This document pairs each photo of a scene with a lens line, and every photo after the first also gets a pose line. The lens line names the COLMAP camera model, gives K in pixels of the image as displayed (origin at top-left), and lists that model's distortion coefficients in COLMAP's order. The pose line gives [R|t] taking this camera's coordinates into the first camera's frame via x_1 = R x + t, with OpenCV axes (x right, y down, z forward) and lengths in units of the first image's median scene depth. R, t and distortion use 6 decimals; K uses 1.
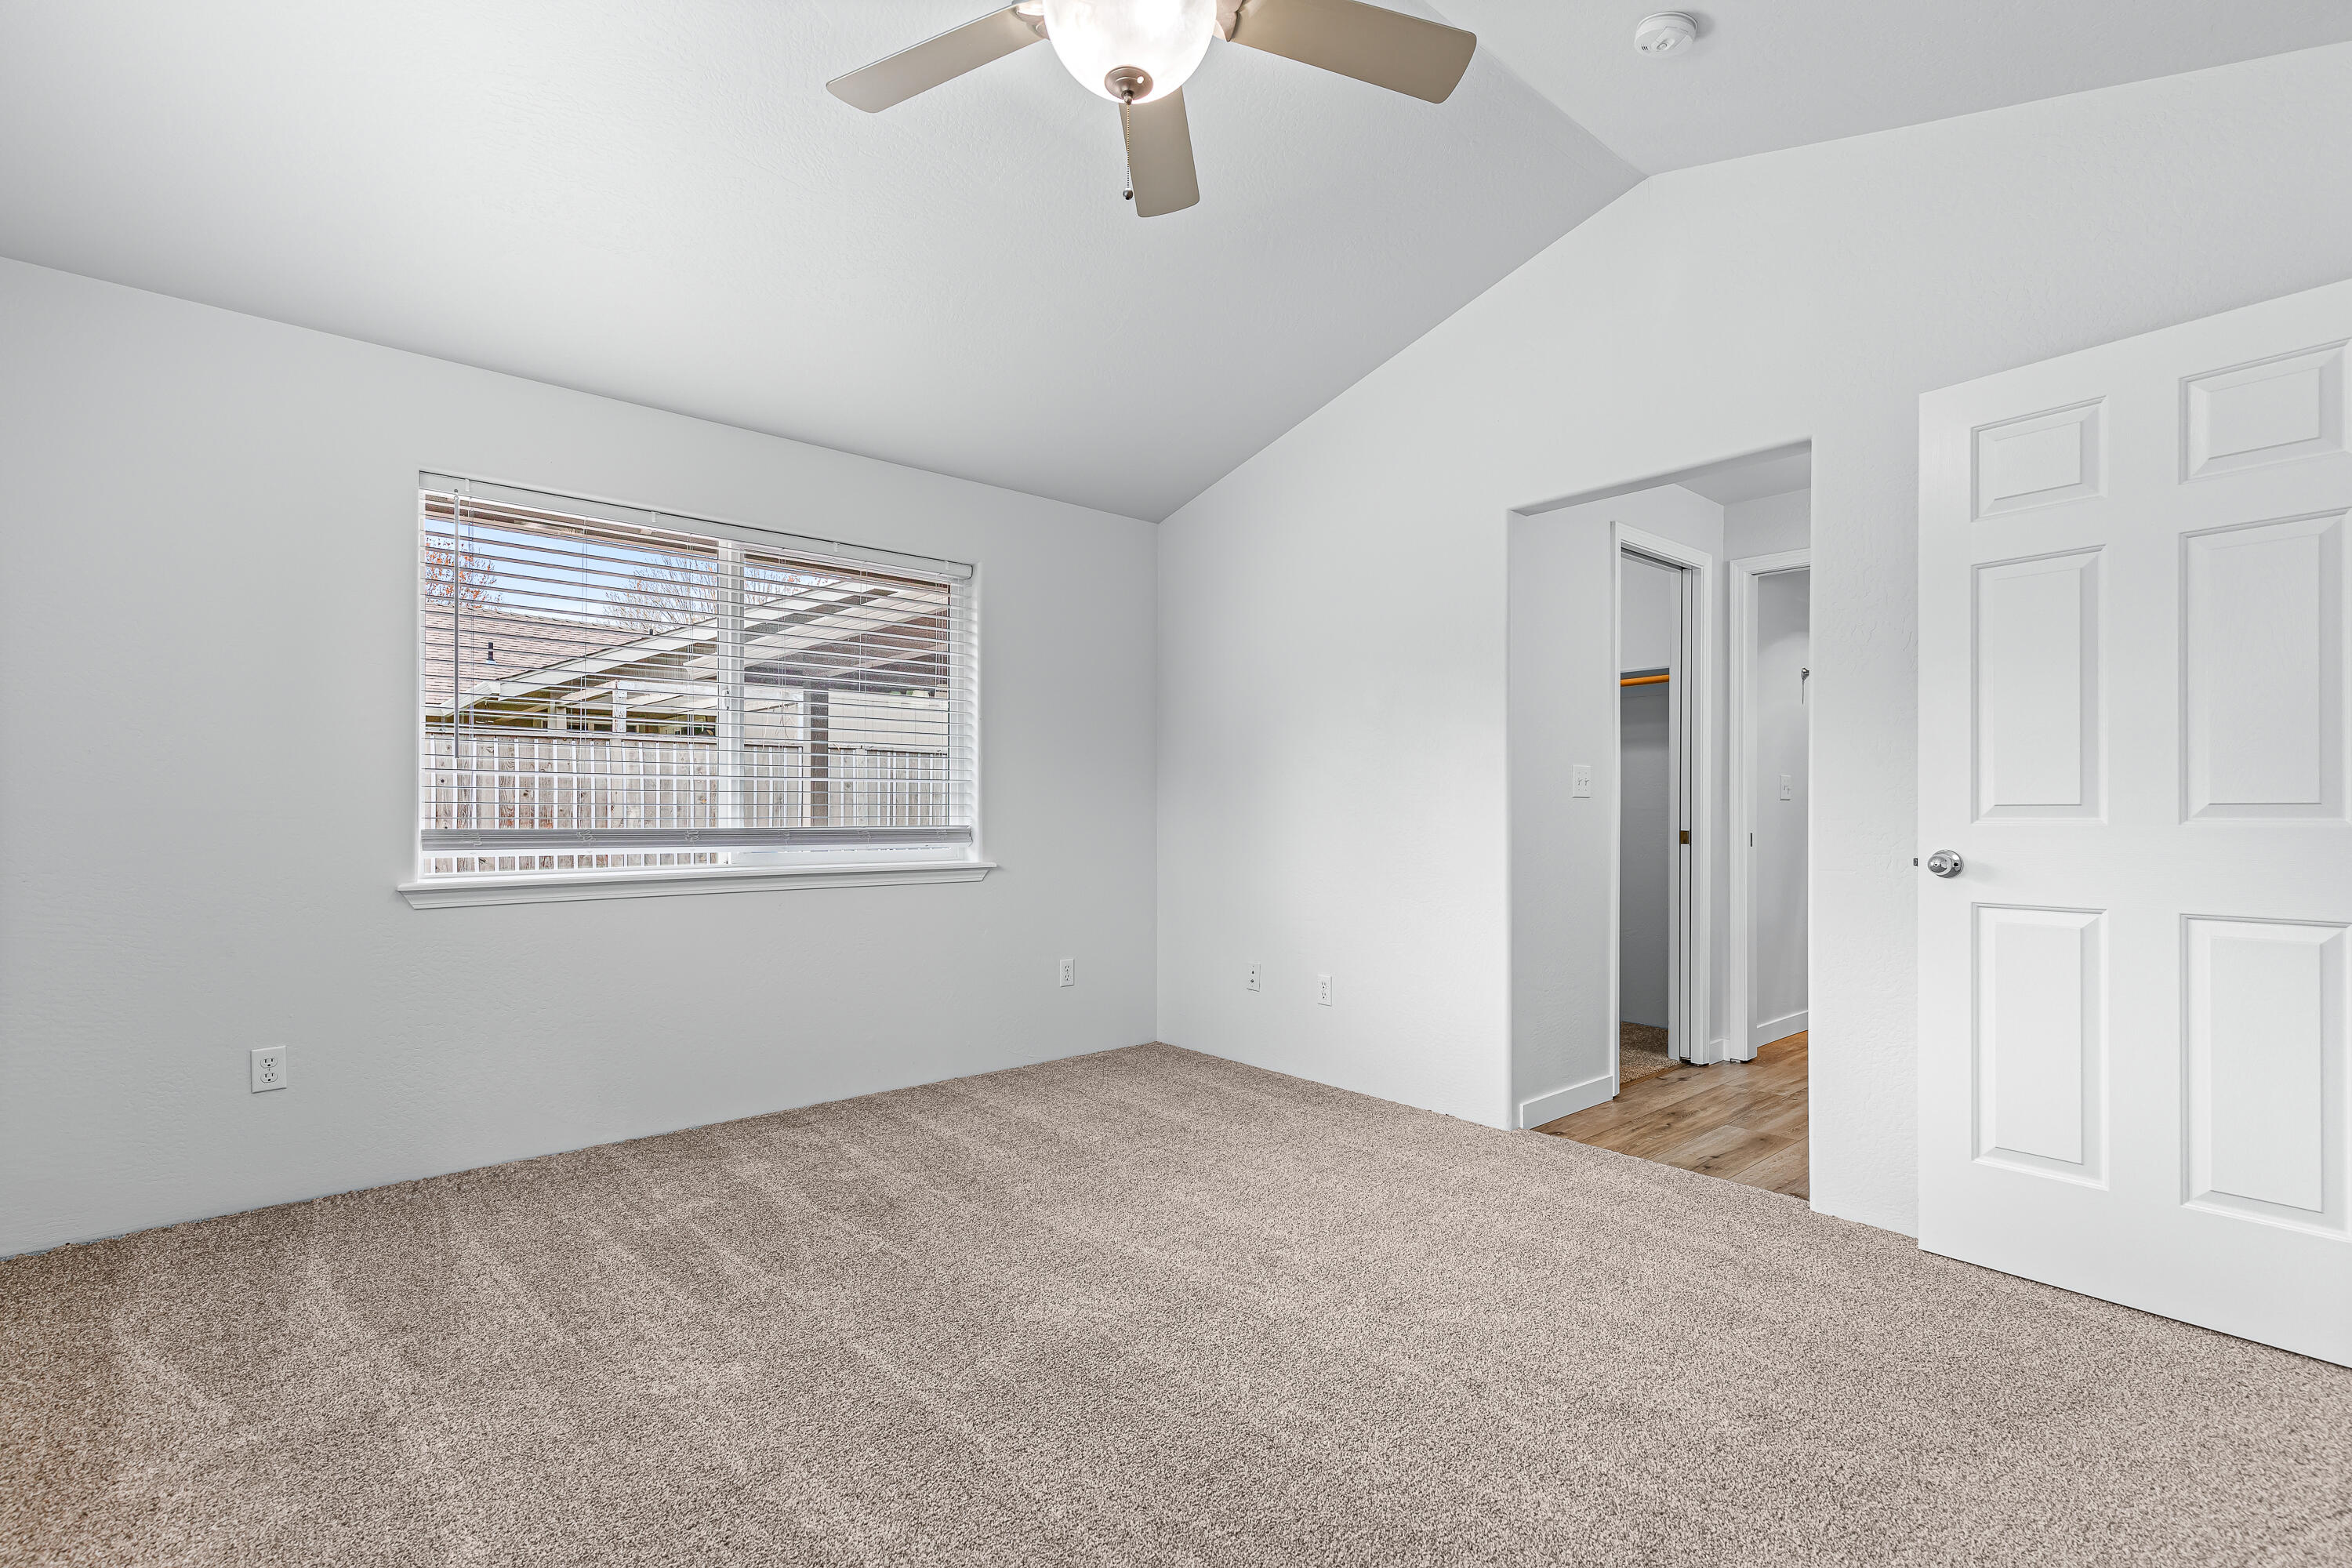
lens RADIAL K [[1078.1, 0, 1179.9], [0, 1078.1, 806.8], [0, 0, 1]] dist [0.010359, -0.000219]
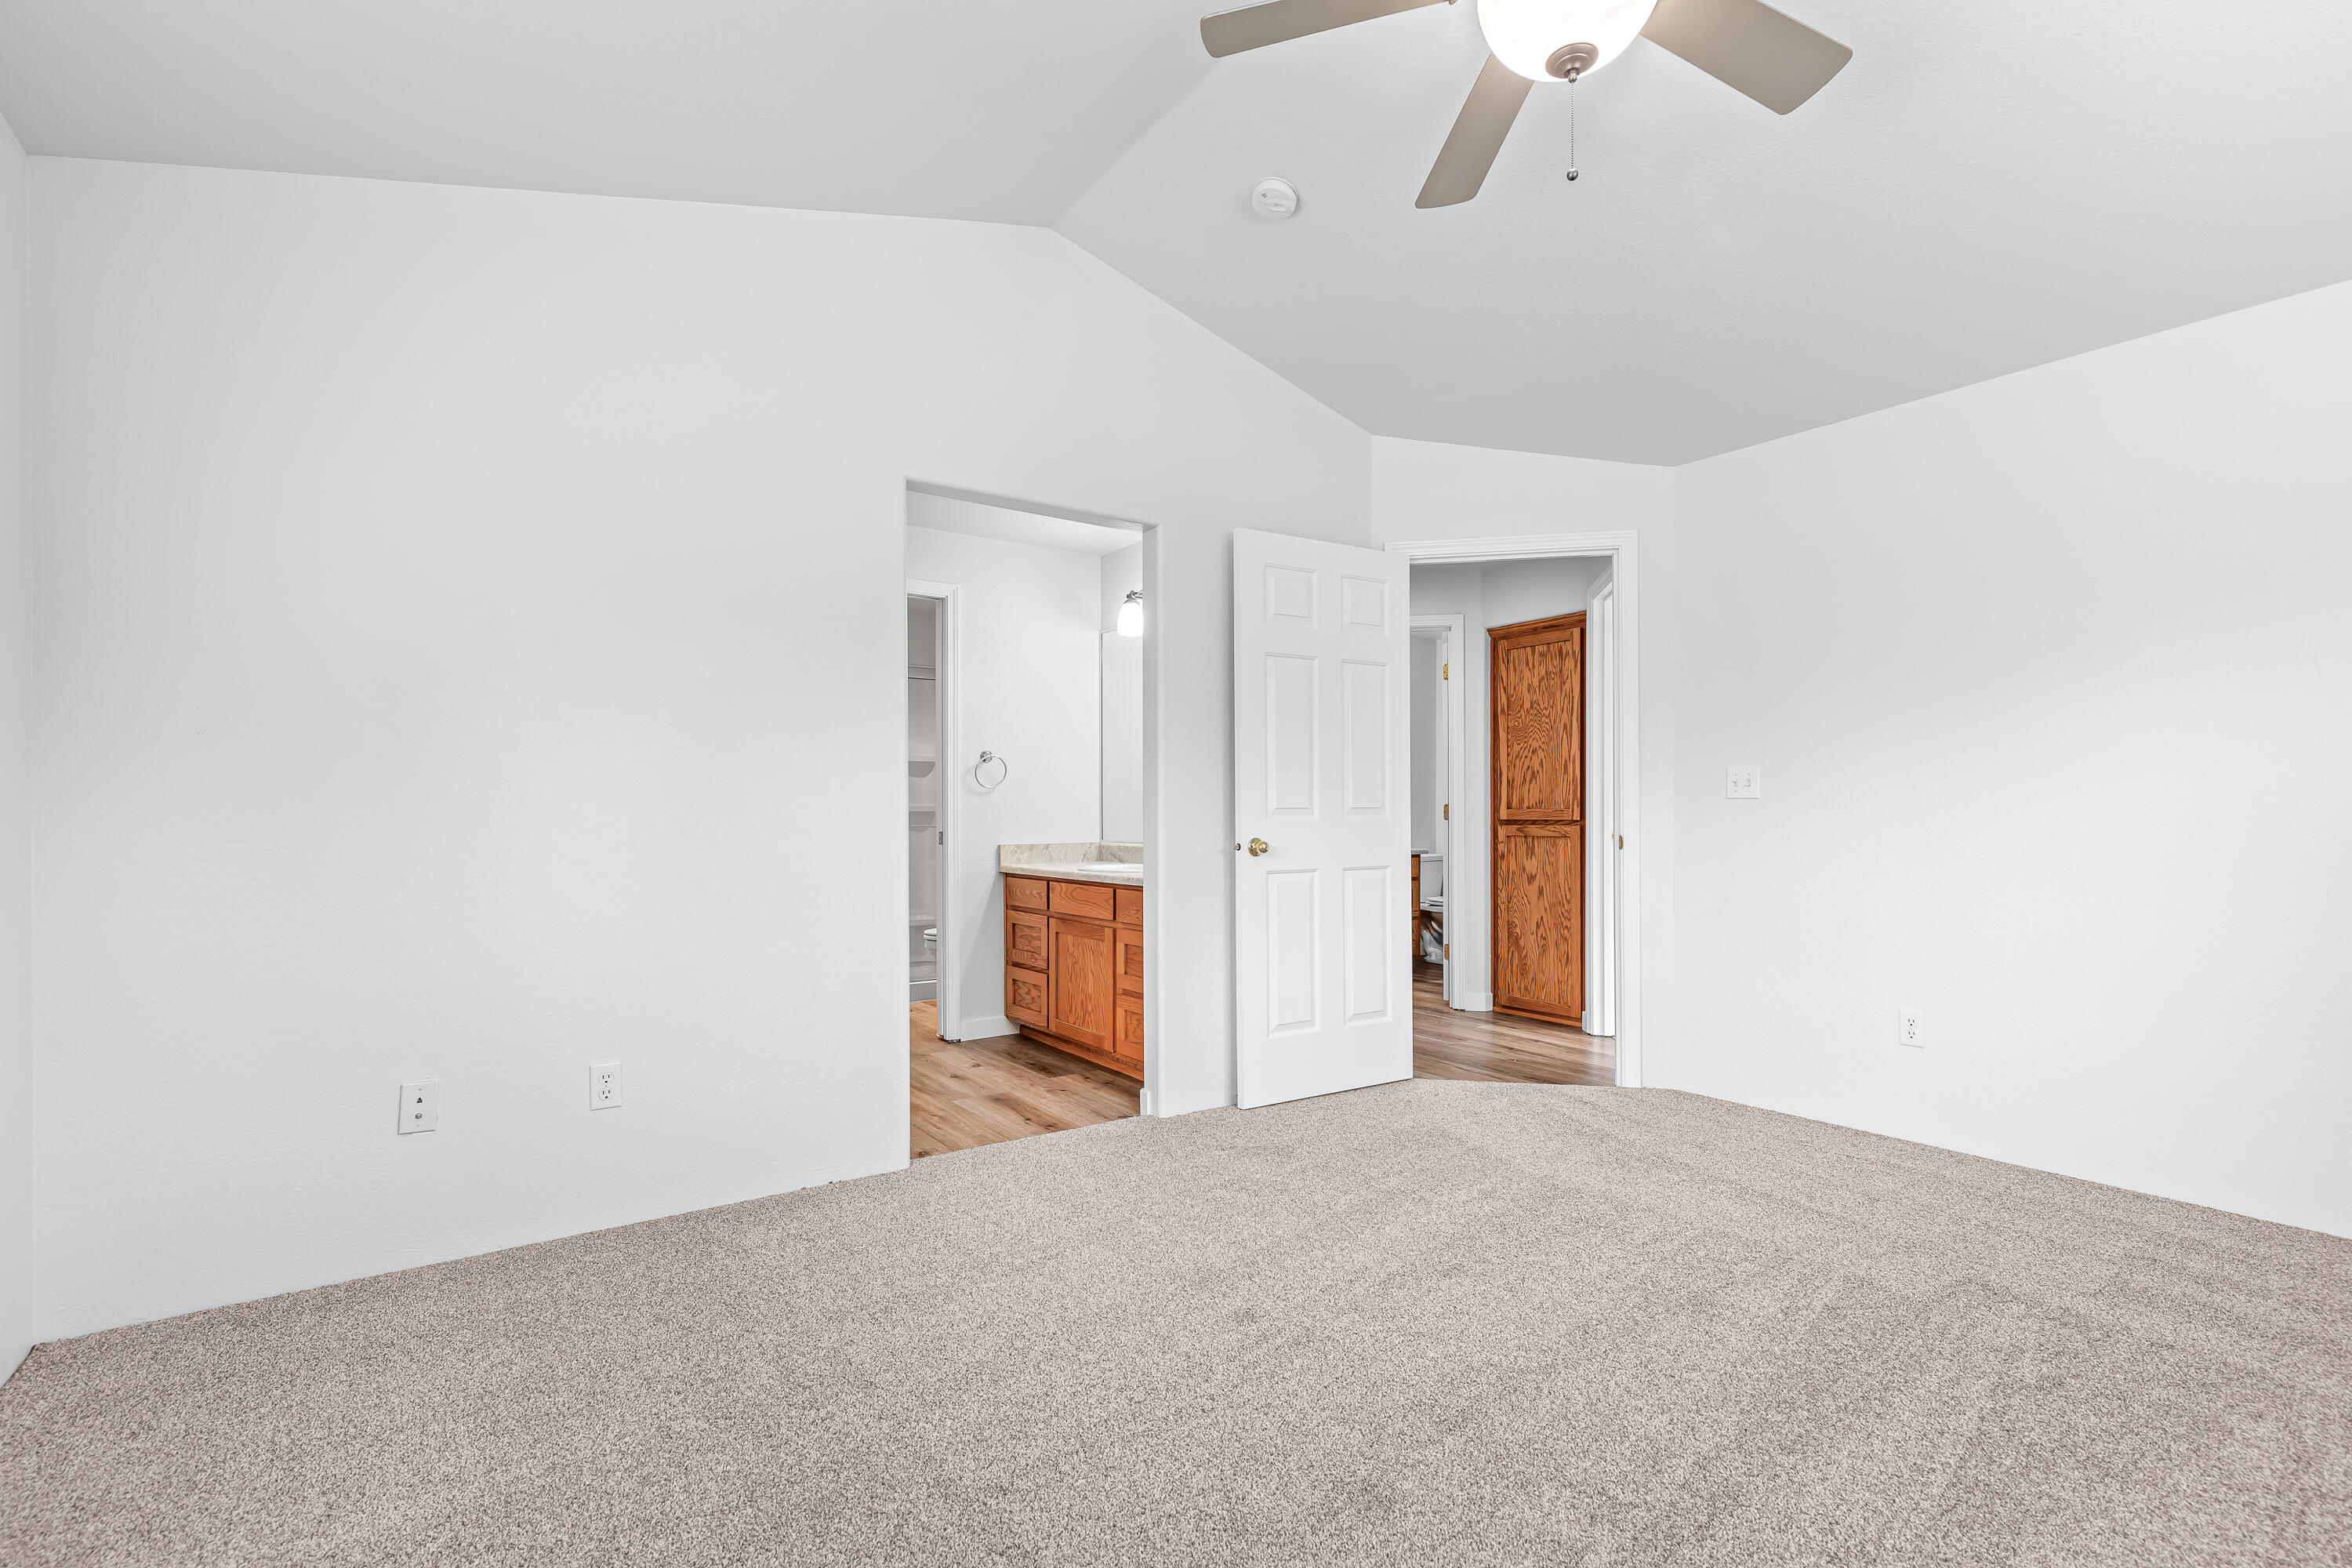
lens RADIAL K [[1078.1, 0, 1179.9], [0, 1078.1, 806.8], [0, 0, 1]] dist [0.010359, -0.000219]
pose [[0.106884, -0.000152, 0.994271, -0.867282], [-0.002079, 0.999998, 0.000376, -0.003528], [-0.994269, -0.002107, 0.106883, 1.034762]]
